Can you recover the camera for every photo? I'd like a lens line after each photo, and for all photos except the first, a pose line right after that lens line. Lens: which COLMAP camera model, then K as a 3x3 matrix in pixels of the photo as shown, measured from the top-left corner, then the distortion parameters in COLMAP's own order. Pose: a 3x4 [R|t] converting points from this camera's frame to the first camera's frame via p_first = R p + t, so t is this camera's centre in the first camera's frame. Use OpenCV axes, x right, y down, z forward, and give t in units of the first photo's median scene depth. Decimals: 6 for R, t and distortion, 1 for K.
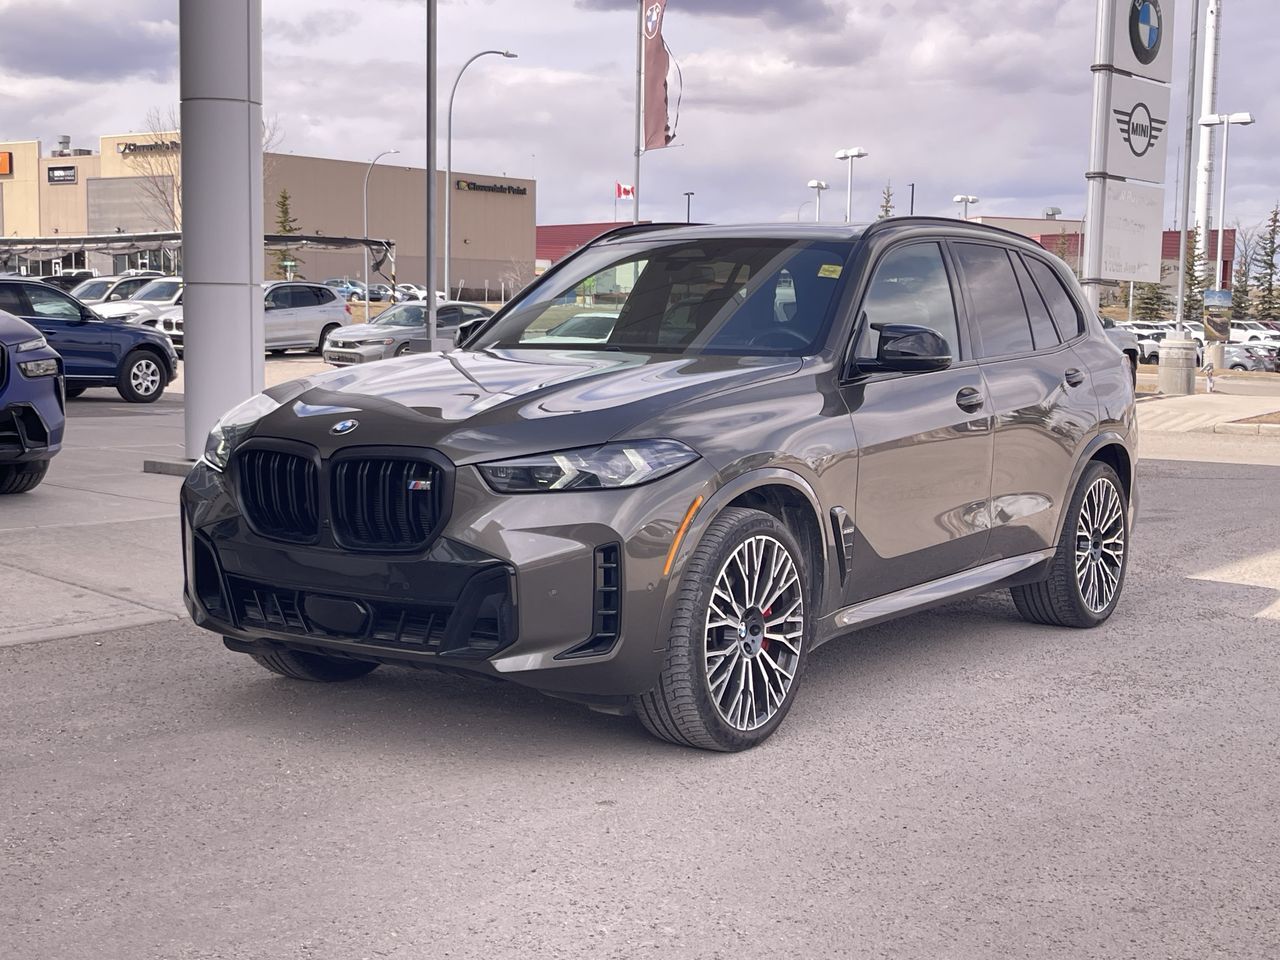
lens RADIAL K [[1747.2, 0, 655.8], [0, 1747.2, 480.4], [0, 0, 1]] dist [0.143469, -0.487723]
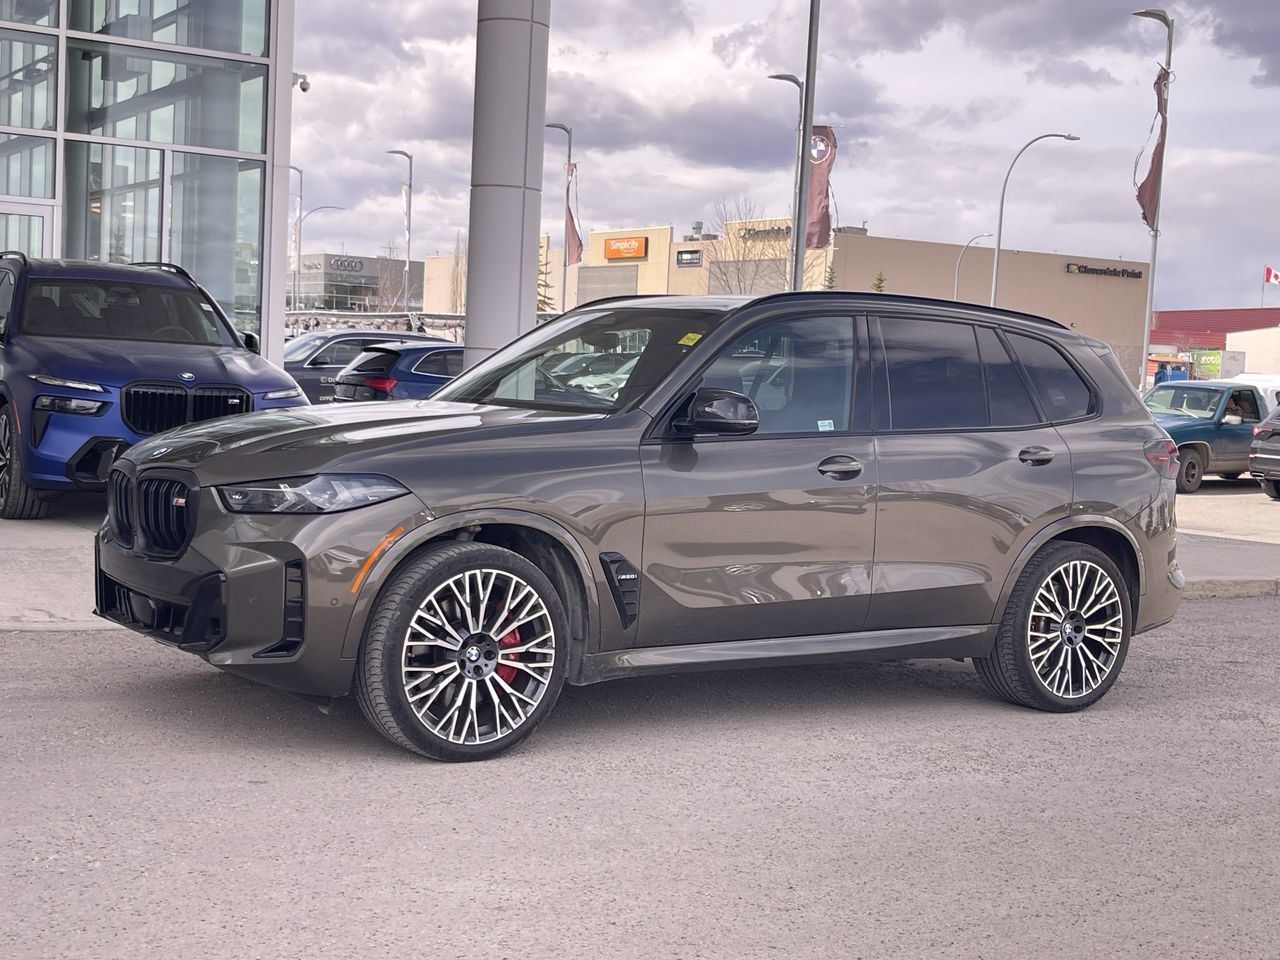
lens RADIAL K [[1751.1, 0, 640.0], [0, 1751.1, 480.0], [0, 0, 1]] dist [0.140490, -0.451565]
pose [[0.931349, 0.052592, -0.360309, 0.522317], [-0.069460, 0.997005, -0.034019, 0.006022], [0.357441, 0.056710, 0.932213, -0.005438]]
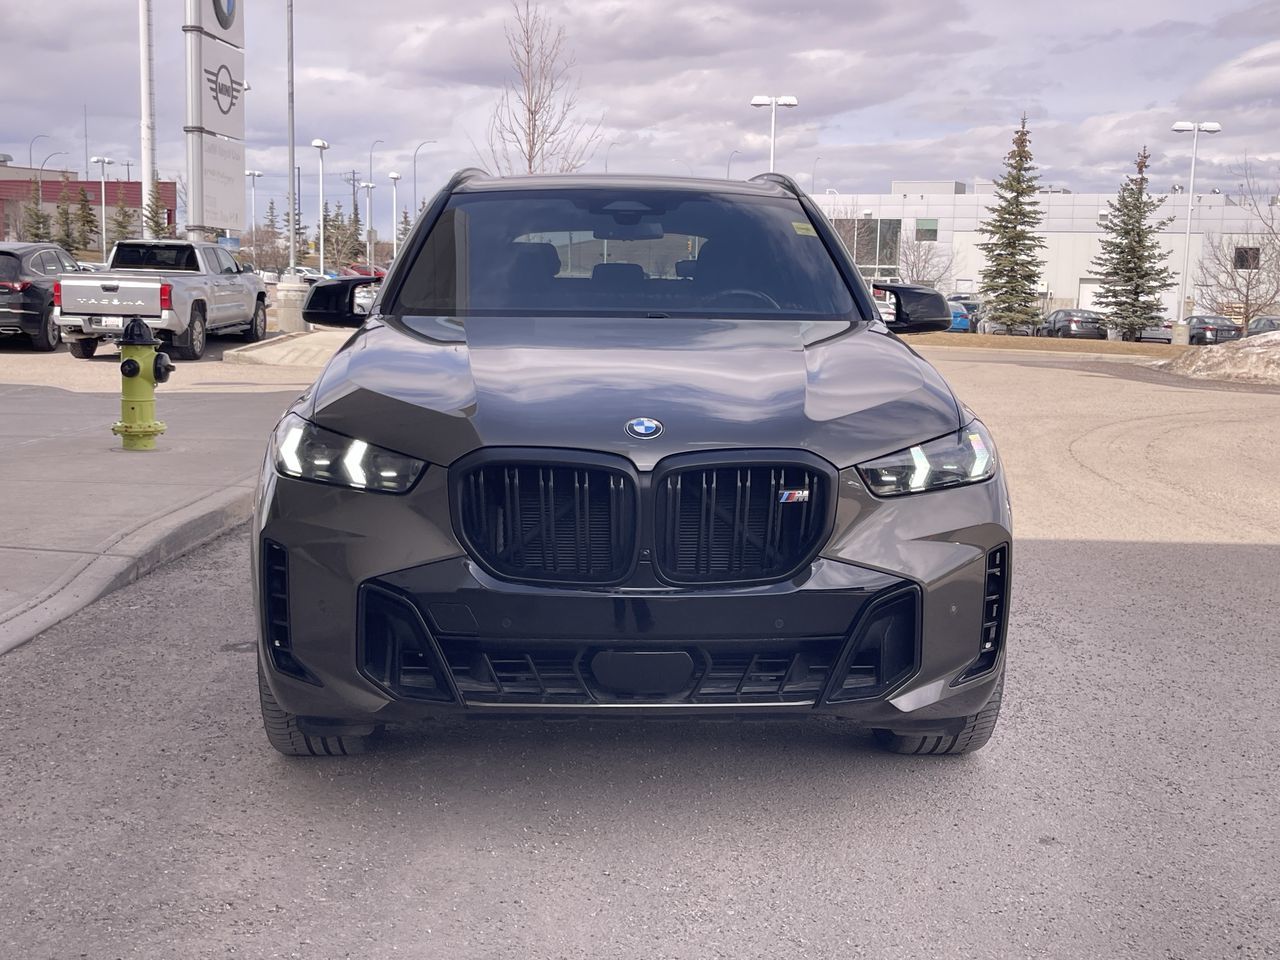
lens RADIAL K [[1523.8, 0, 637.0], [0, 1523.8, 452.7], [0, 0, 1]] dist [0.084442, -0.198247]
pose [[0.799787, -0.071557, 0.596004, -0.537521], [0.051465, 0.997388, 0.050687, -0.049822], [-0.598074, -0.009865, 0.801380, 0.432291]]
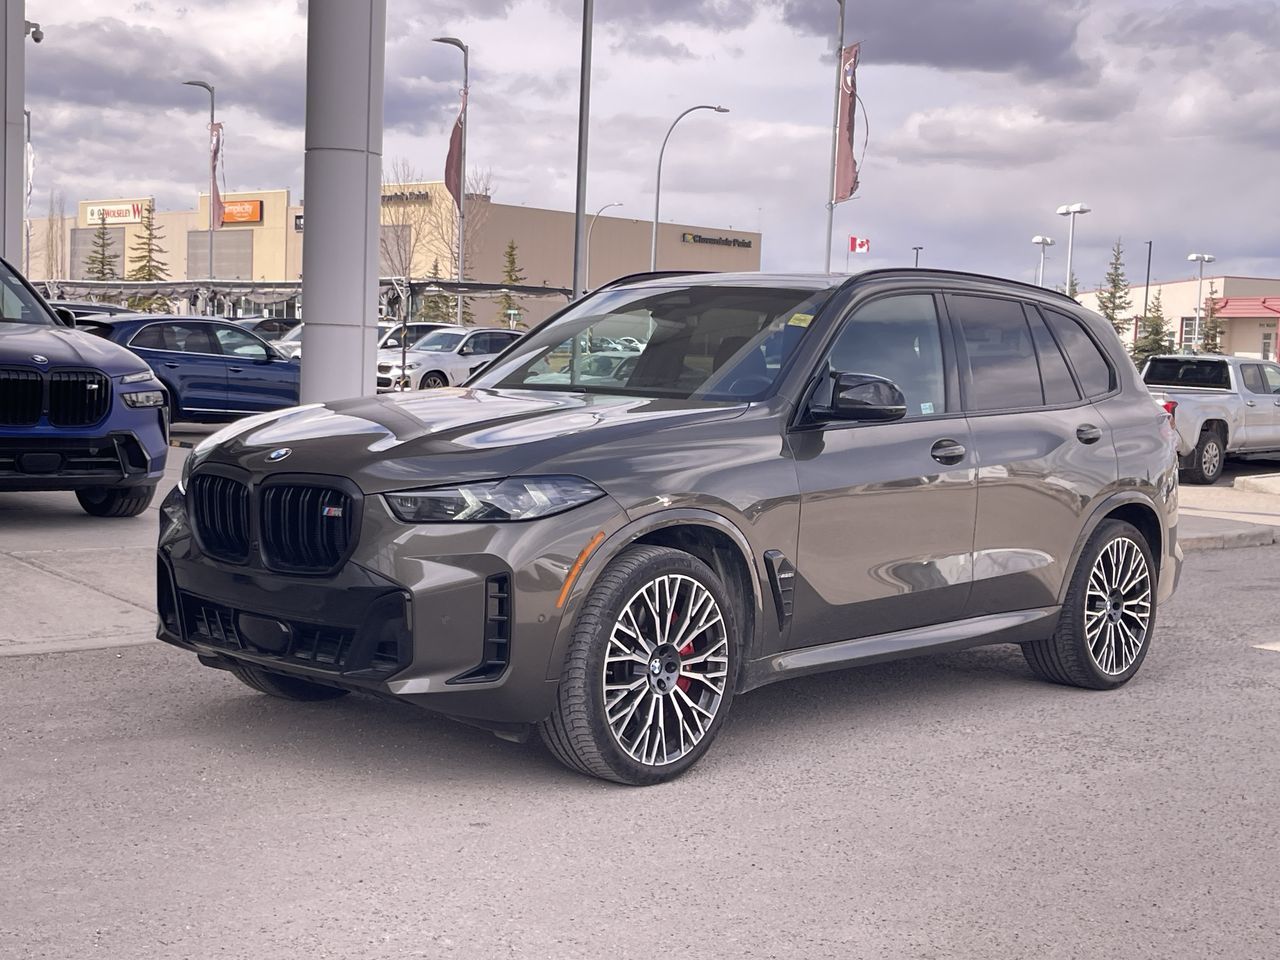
lens RADIAL K [[1751.1, 0, 640.0], [0, 1751.1, 480.0], [0, 0, 1]] dist [0.140490, -0.451565]
pose [[0.989588, 0.033312, -0.140024, 0.172865], [-0.037521, 0.998917, -0.027523, 0.005146], [0.138956, 0.032491, 0.989765, -0.016244]]
